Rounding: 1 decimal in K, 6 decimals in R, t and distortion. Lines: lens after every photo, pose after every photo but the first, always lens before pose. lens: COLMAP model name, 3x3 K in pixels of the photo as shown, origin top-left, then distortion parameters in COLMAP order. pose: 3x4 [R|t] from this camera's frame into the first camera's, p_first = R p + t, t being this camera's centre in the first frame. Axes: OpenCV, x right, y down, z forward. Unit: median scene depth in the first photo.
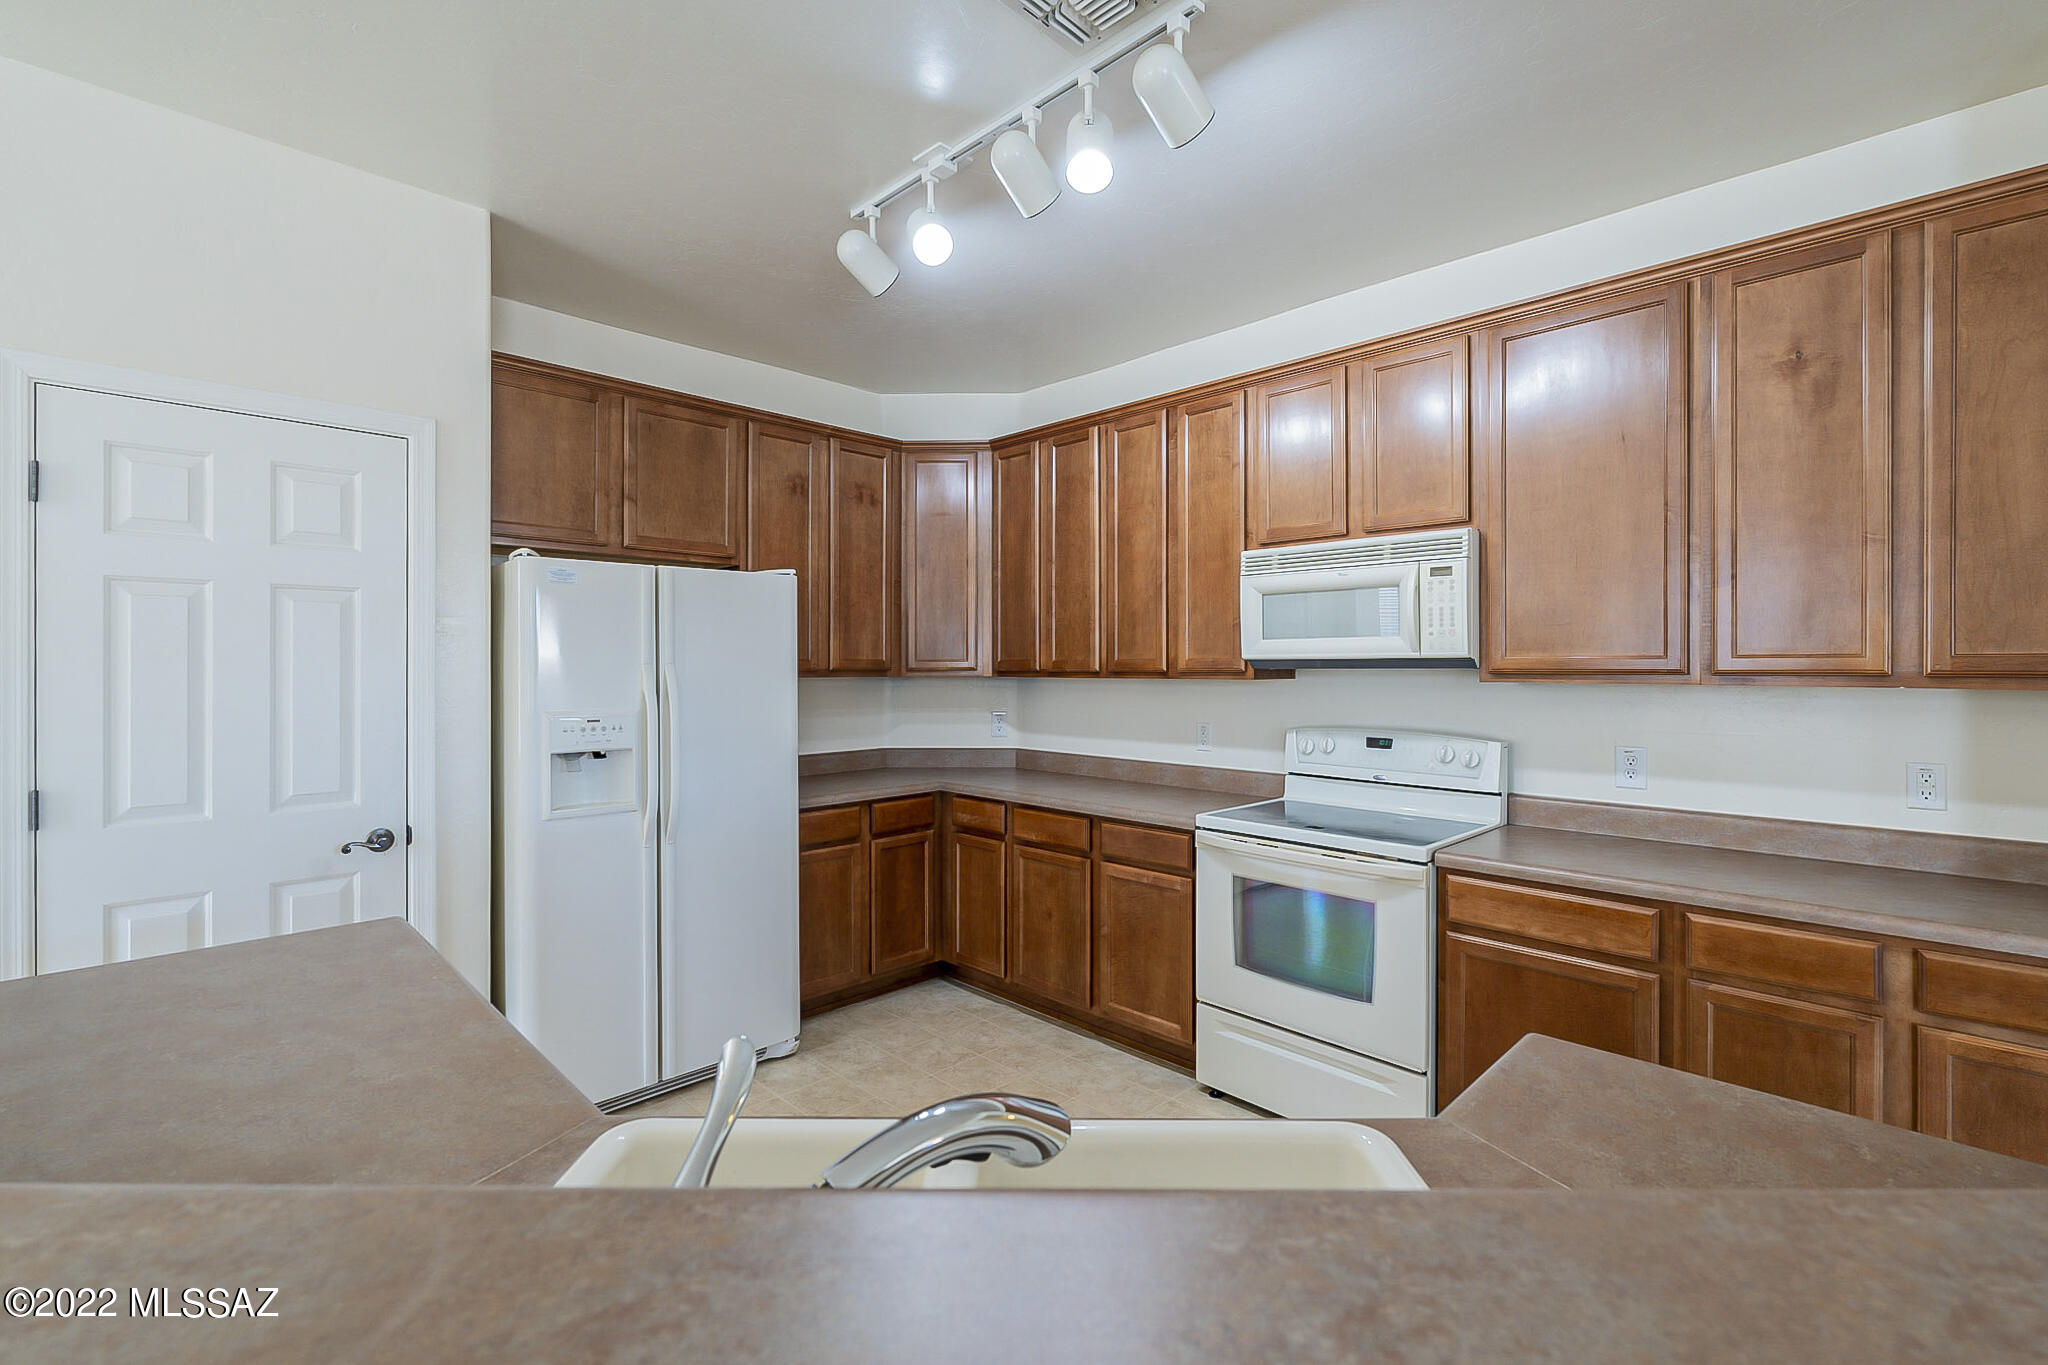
lens RADIAL K [[896.7, 0, 1031.7], [0, 896.7, 670.6], [0, 0, 1]] dist [-0.004569, -0.000028]
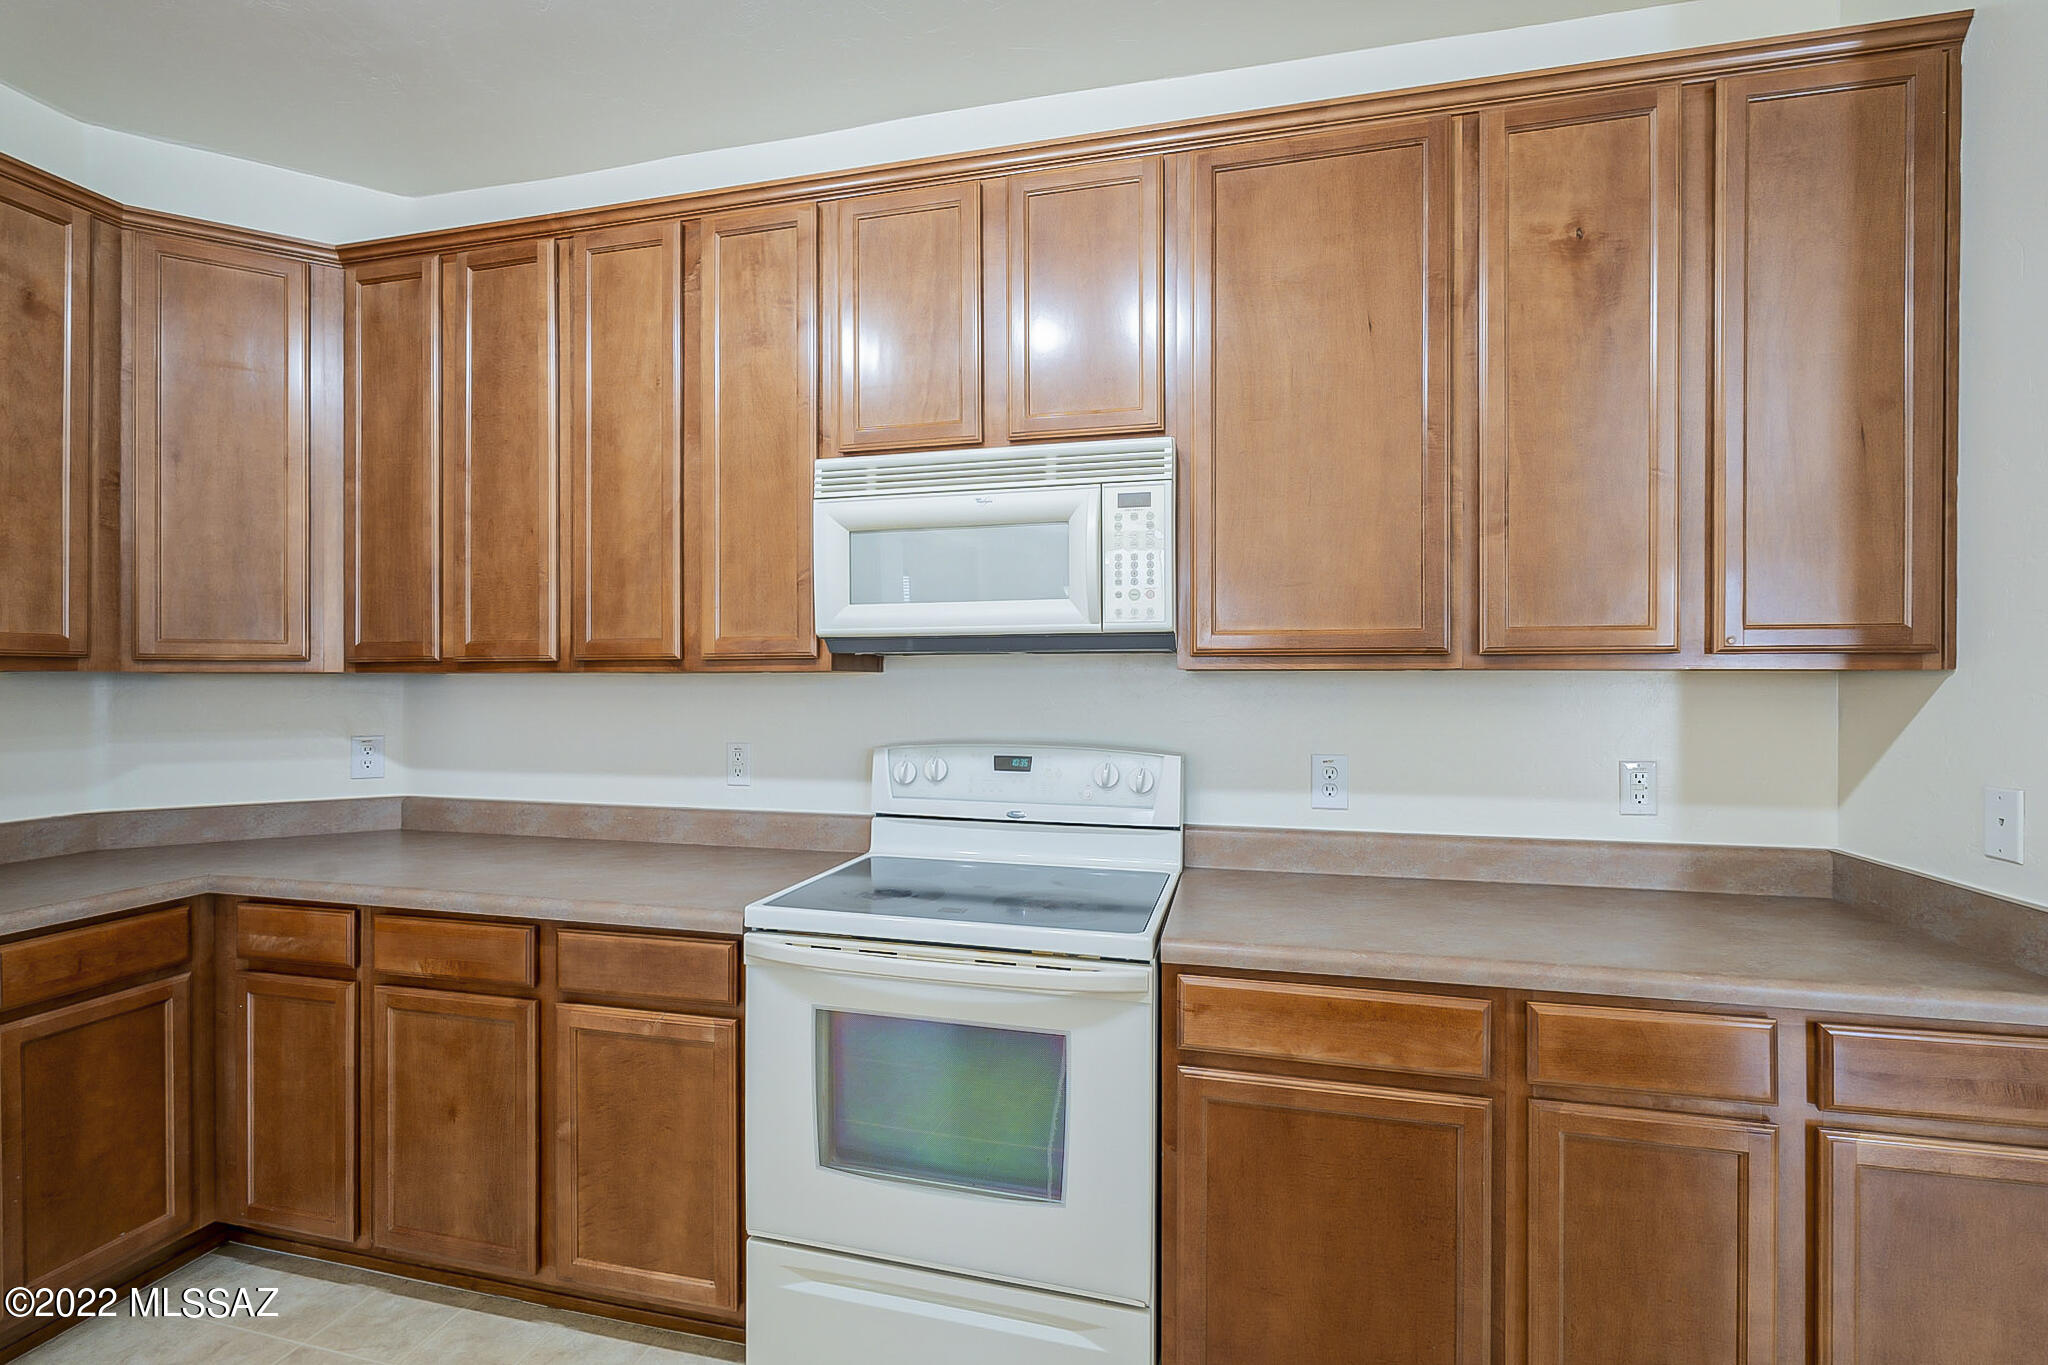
lens RADIAL K [[896.7, 0, 1024.3], [0, 896.7, 683.9], [0, 0, 1]] dist [-0.004569, -0.000028]
pose [[0.855687, 0.000092, 0.517493, 0.039967], [0.002296, 0.999989, -0.003975, 0.022080], [-0.517488, 0.004590, 0.855678, 0.398725]]
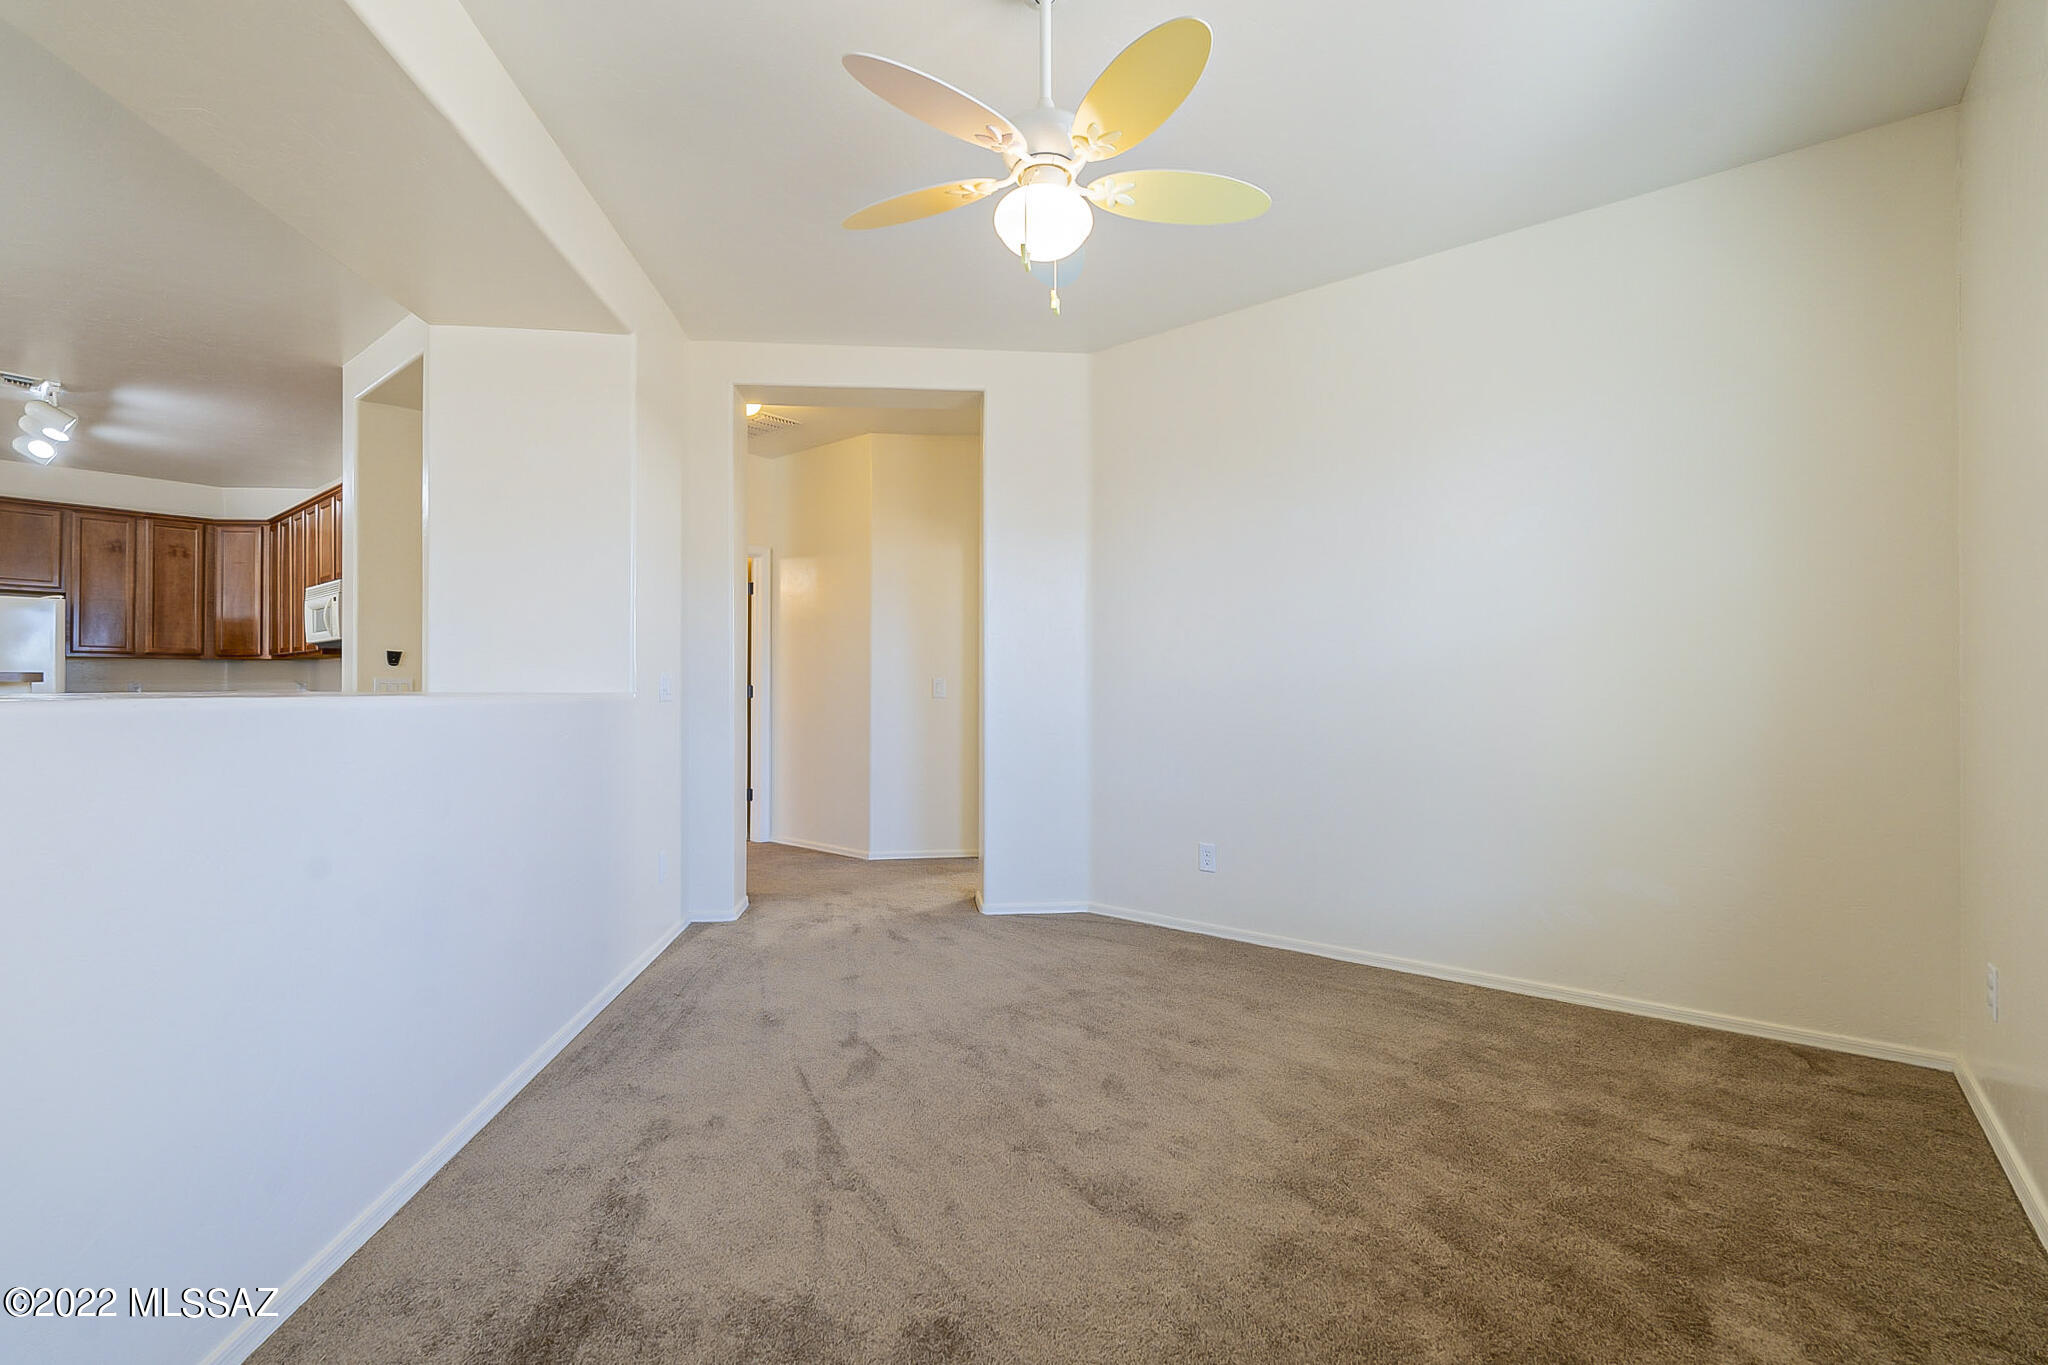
lens RADIAL K [[896.7, 0, 1023.4], [0, 896.7, 682.7], [0, 0, 1]] dist [-0.004569, -0.000028]
pose [[0.994048, -0.007601, 0.108673, 1.546344], [0.008502, 0.999933, -0.007833, 0.102104], [-0.108606, 0.008710, 0.994047, -1.088405]]
